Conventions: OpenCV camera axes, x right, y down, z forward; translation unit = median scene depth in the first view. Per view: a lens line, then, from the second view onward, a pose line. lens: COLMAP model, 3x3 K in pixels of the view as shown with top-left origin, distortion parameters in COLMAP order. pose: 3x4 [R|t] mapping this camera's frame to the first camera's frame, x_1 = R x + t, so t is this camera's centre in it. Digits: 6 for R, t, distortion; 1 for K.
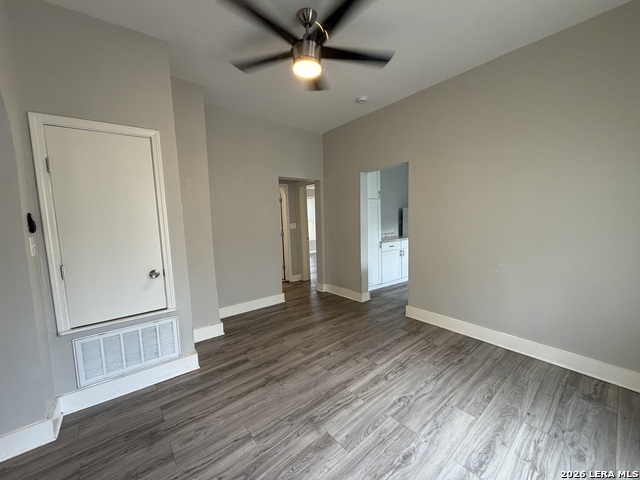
lens RADIAL K [[254.9, 0, 318.3], [0, 254.9, 240.9], [0, 0, 1]] dist [-0.001745, -0.000253]
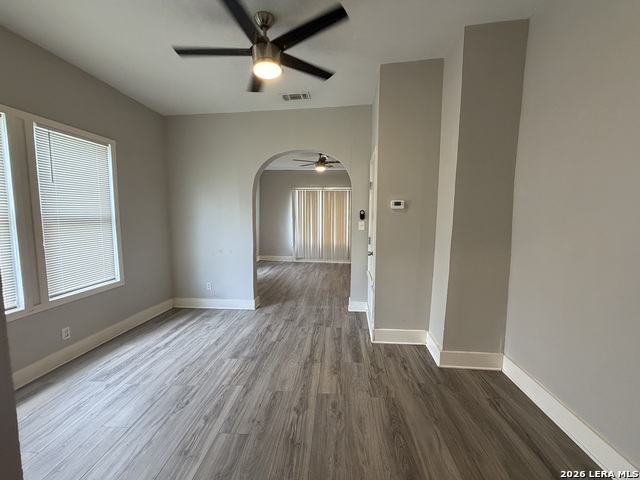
lens RADIAL K [[254.9, 0, 318.3], [0, 254.9, 240.9], [0, 0, 1]] dist [-0.001745, -0.000253]
pose [[-0.696268, 0.096126, -0.711316, 0.513888], [-0.042925, 0.983642, 0.174944, -0.158422], [0.716497, 0.152341, -0.680753, 1.640755]]
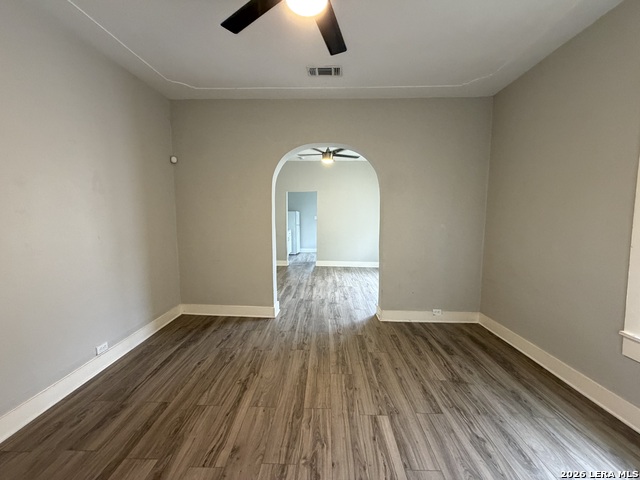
lens RADIAL K [[254.9, 0, 318.3], [0, 254.9, 240.9], [0, 0, 1]] dist [-0.001745, -0.000253]
pose [[0.658778, -0.039948, 0.751276, -1.814449], [0.045408, 0.998880, 0.013297, 0.105263], [-0.750966, 0.025354, 0.659854, -0.569488]]
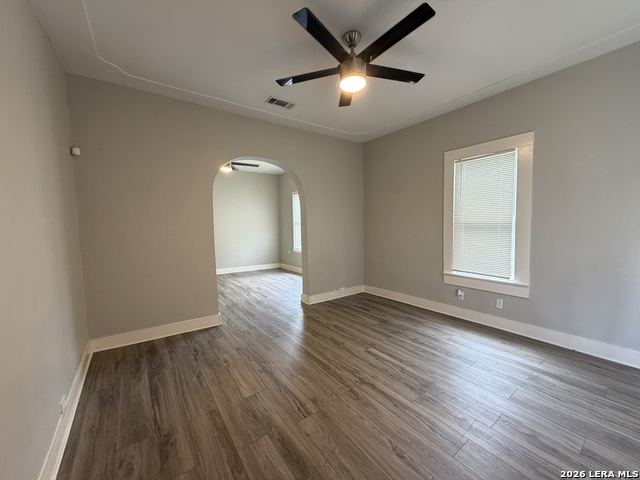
lens RADIAL K [[254.9, 0, 318.3], [0, 254.9, 240.9], [0, 0, 1]] dist [-0.001745, -0.000253]
pose [[0.060804, -0.042115, 0.997261, -2.323241], [0.106638, 0.993665, 0.035462, 0.085230], [-0.992437, 0.104190, 0.064910, -0.071518]]
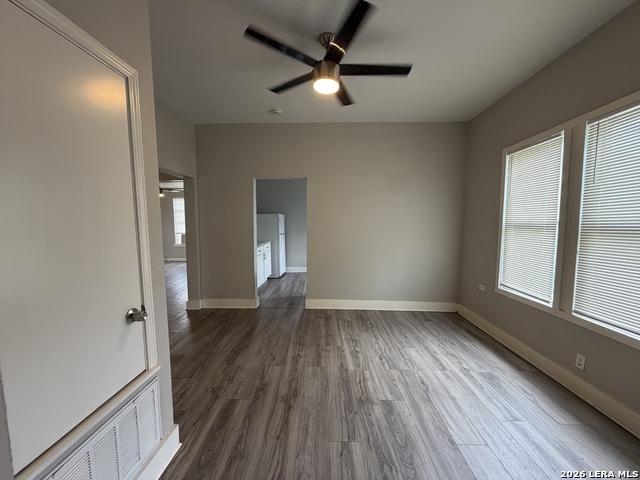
lens RADIAL K [[254.9, 0, 318.3], [0, 254.9, 240.9], [0, 0, 1]] dist [-0.001745, -0.000253]
pose [[0.648482, -0.031053, 0.760596, -0.767361], [0.049894, 0.998753, -0.001763, -0.014280], [-0.759593, 0.039092, 0.649223, 0.293484]]
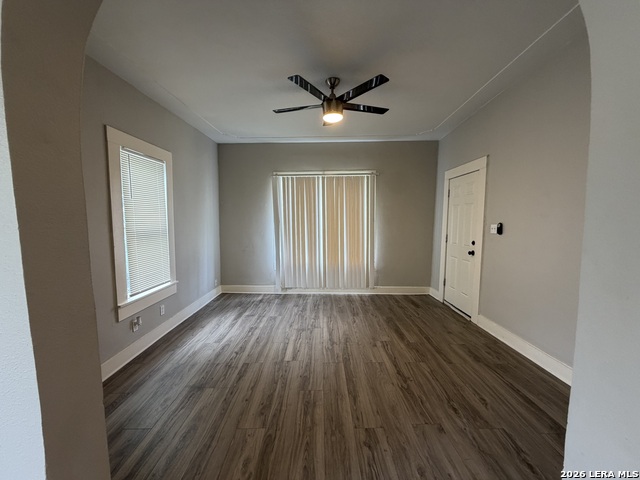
lens RADIAL K [[254.9, 0, 318.3], [0, 254.9, 240.9], [0, 0, 1]] dist [-0.001745, -0.000253]
pose [[-0.644106, 0.110686, -0.756886, -0.389853], [-0.030224, 0.985020, 0.169768, -0.060257], [0.764339, 0.132225, -0.631112, 0.574544]]
